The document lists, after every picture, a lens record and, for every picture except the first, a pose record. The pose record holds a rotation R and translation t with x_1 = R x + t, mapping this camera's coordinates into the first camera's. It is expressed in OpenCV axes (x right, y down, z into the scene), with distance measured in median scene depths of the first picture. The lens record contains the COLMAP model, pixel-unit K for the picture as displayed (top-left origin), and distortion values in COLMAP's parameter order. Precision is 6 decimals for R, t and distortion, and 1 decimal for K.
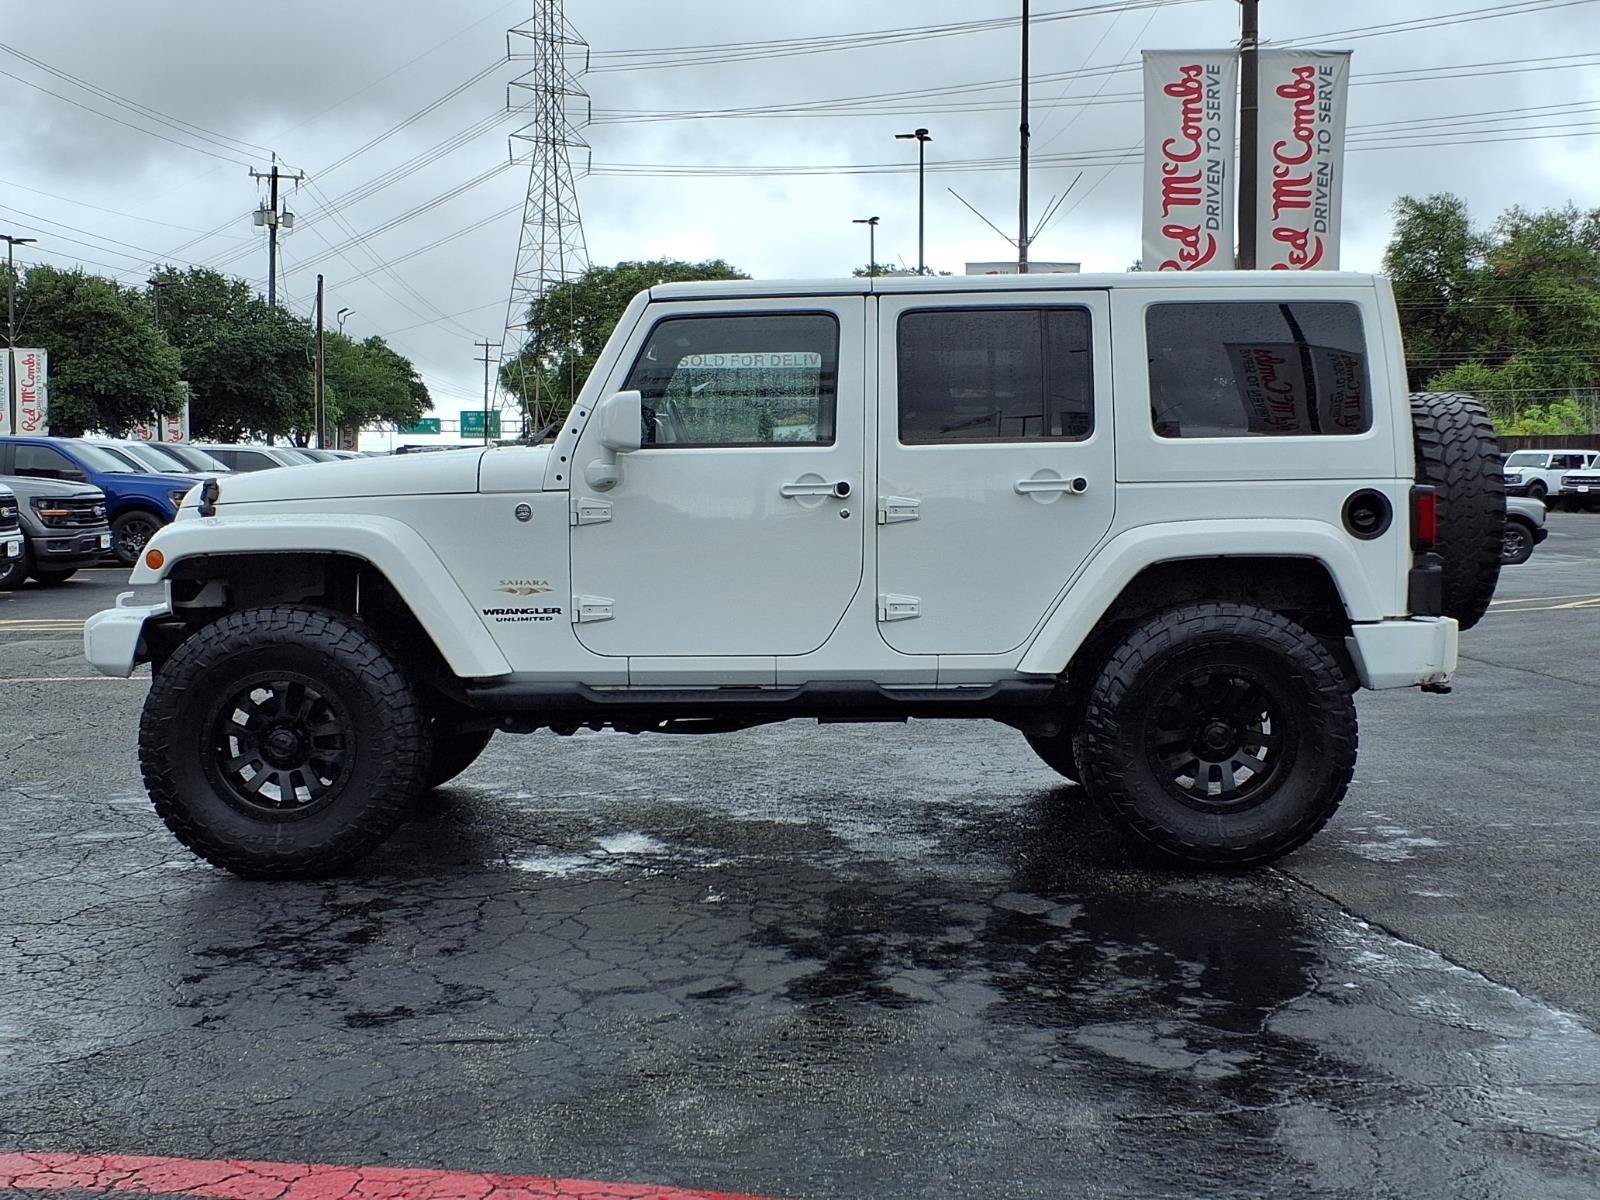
lens RADIAL K [[2201.3, 0, 806.8], [0, 2201.3, 674.4], [0, 0, 1]] dist [0.284248, -0.925757]
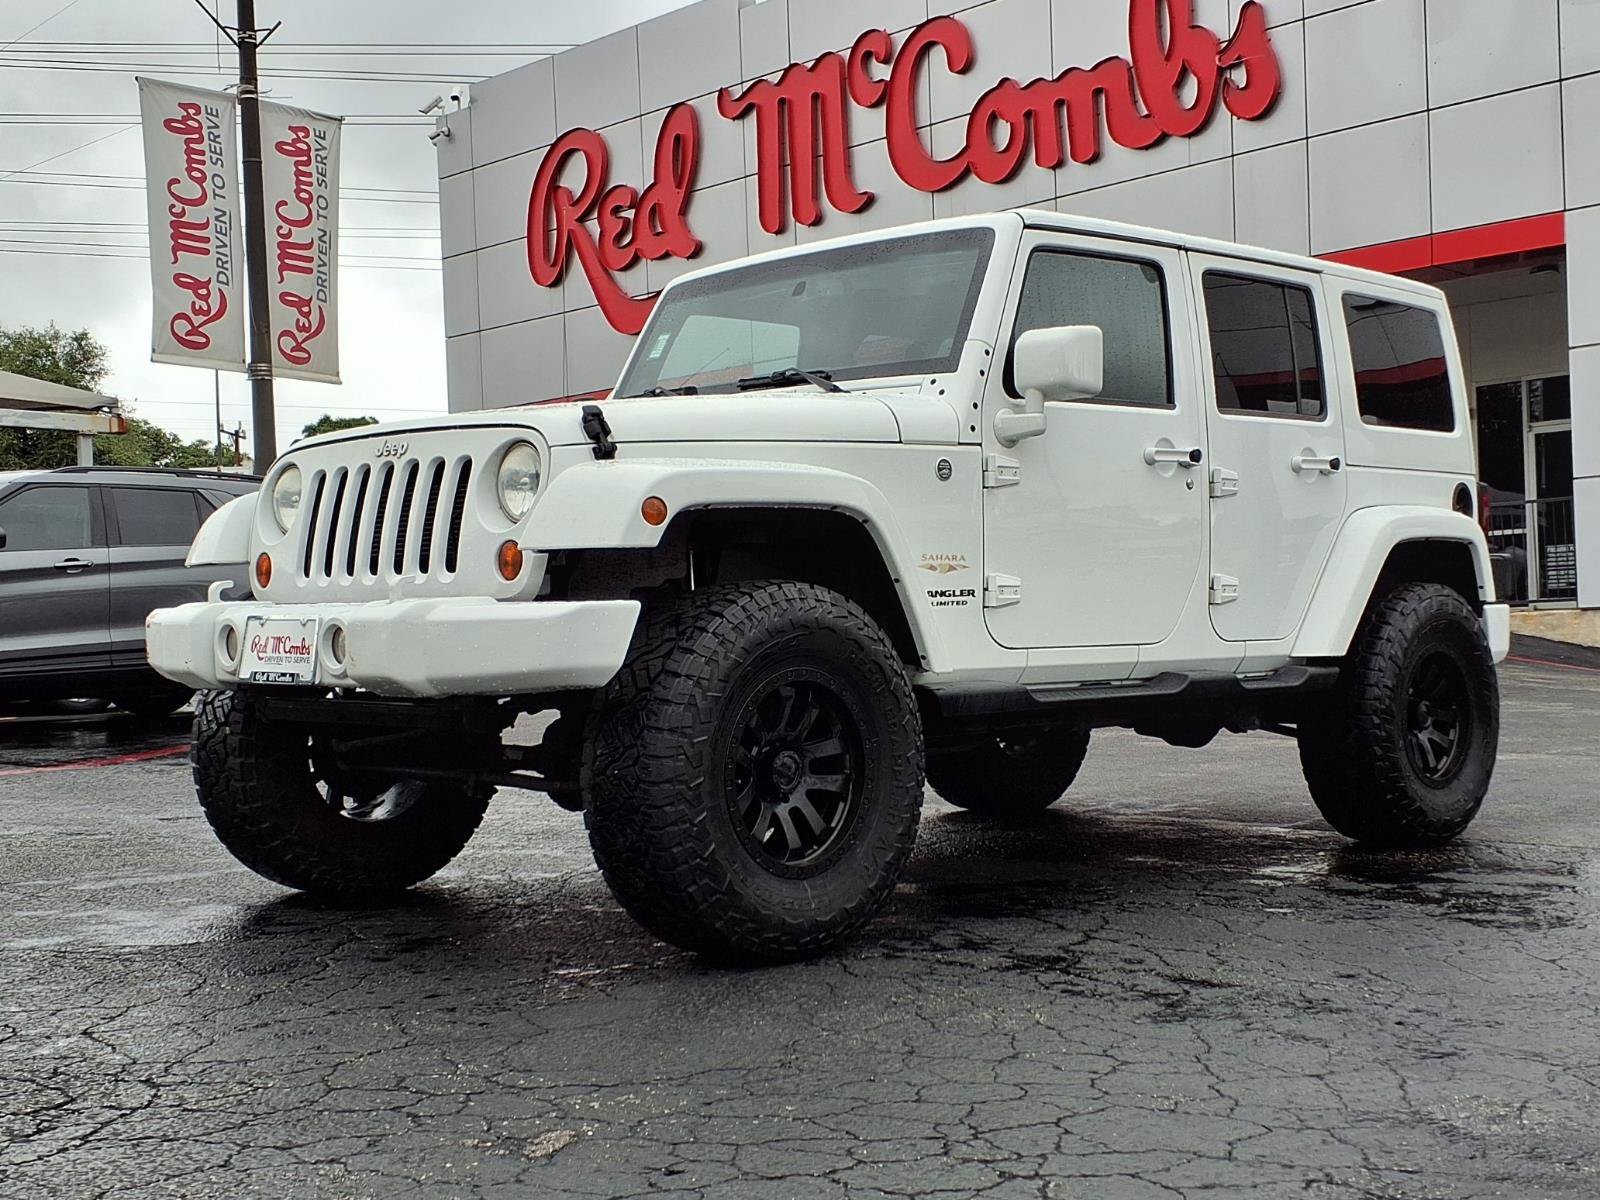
lens RADIAL K [[2201.3, 0, 806.8], [0, 2201.3, 674.4], [0, 0, 1]] dist [0.284248, -0.925757]
pose [[0.662239, -0.019685, 0.749034, -0.348503], [0.075346, 0.996337, -0.040431, 0.013342], [-0.745495, 0.083212, 0.661297, 0.236458]]
